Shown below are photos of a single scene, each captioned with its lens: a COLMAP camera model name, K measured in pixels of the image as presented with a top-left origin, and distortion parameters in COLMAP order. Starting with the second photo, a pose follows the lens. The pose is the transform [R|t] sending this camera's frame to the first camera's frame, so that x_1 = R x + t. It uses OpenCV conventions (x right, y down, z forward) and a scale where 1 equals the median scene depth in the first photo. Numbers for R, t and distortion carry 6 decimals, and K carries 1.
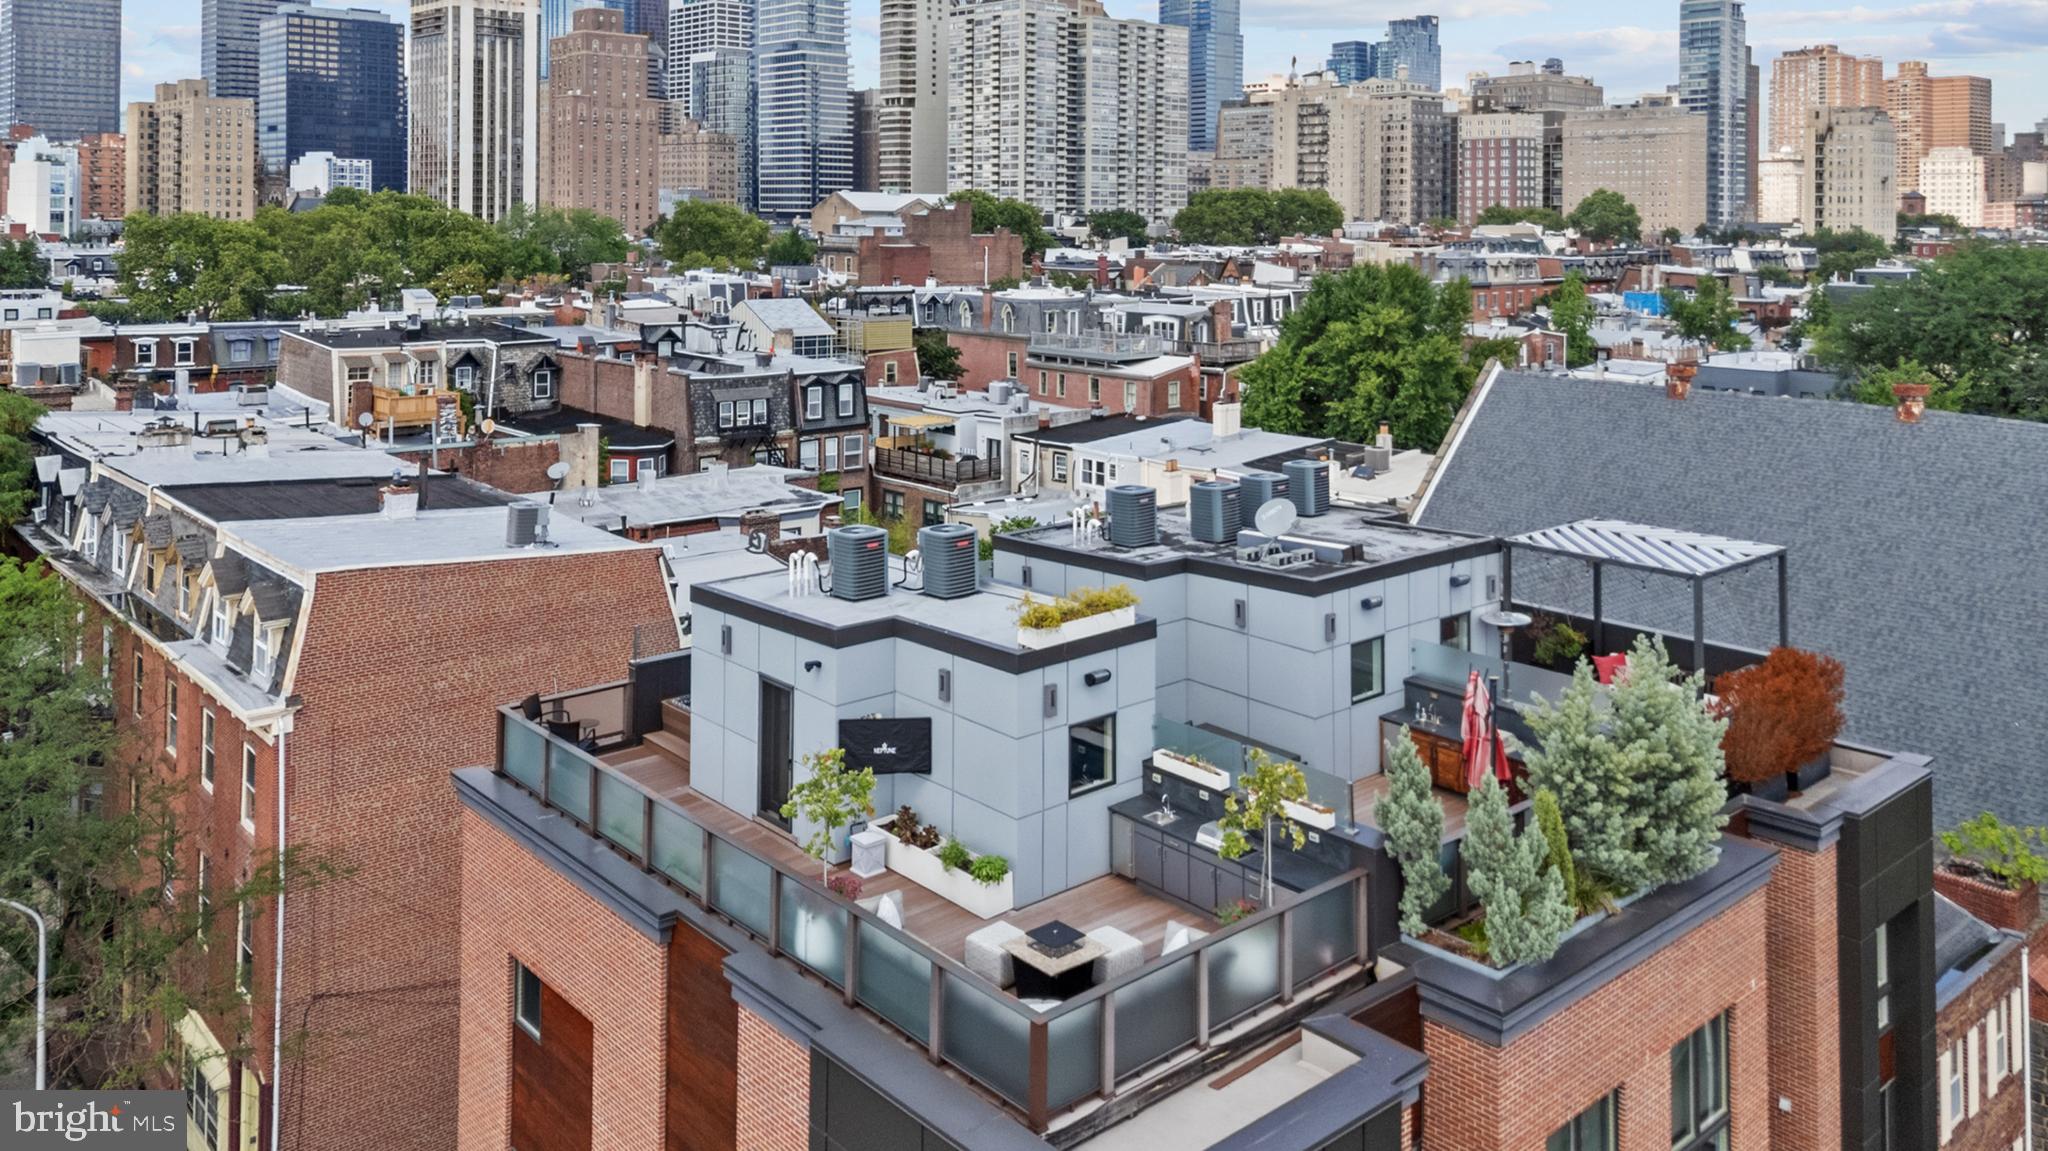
lens RADIAL K [[1484.0, 0, 1024.0], [0, 1484.0, 575.5], [0, 0, 1]] dist [0.078539, -0.084804]
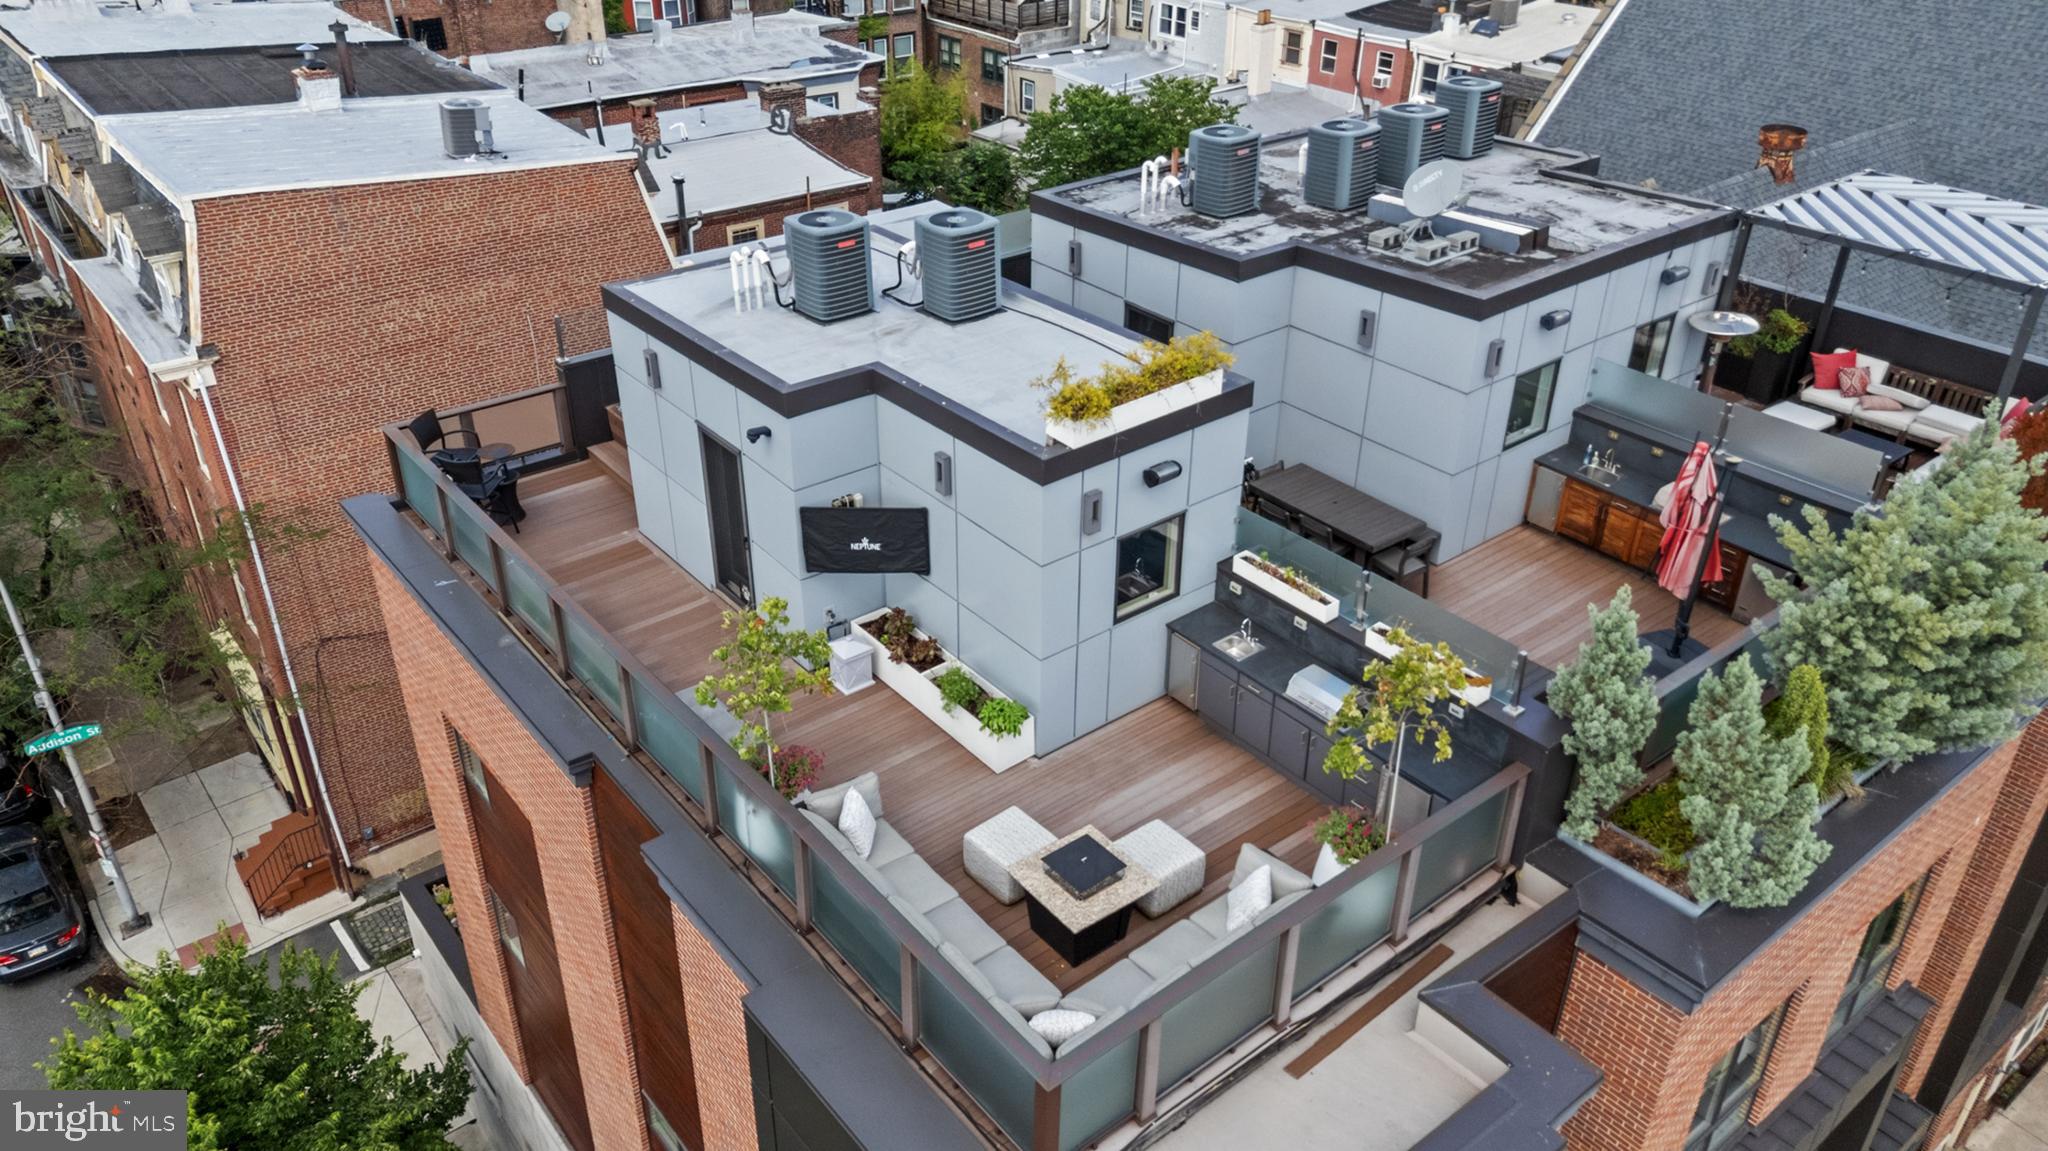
lens RADIAL K [[1442.3, 0, 1002.2], [0, 1442.3, 643.7], [0, 0, 1]] dist [0.058870, -0.040089]
pose [[0.998120, 0.035821, -0.049723, 0.009192], [-0.016821, 0.940353, 0.339783, -0.068546], [0.058929, -0.338308, 0.939189, 0.277369]]
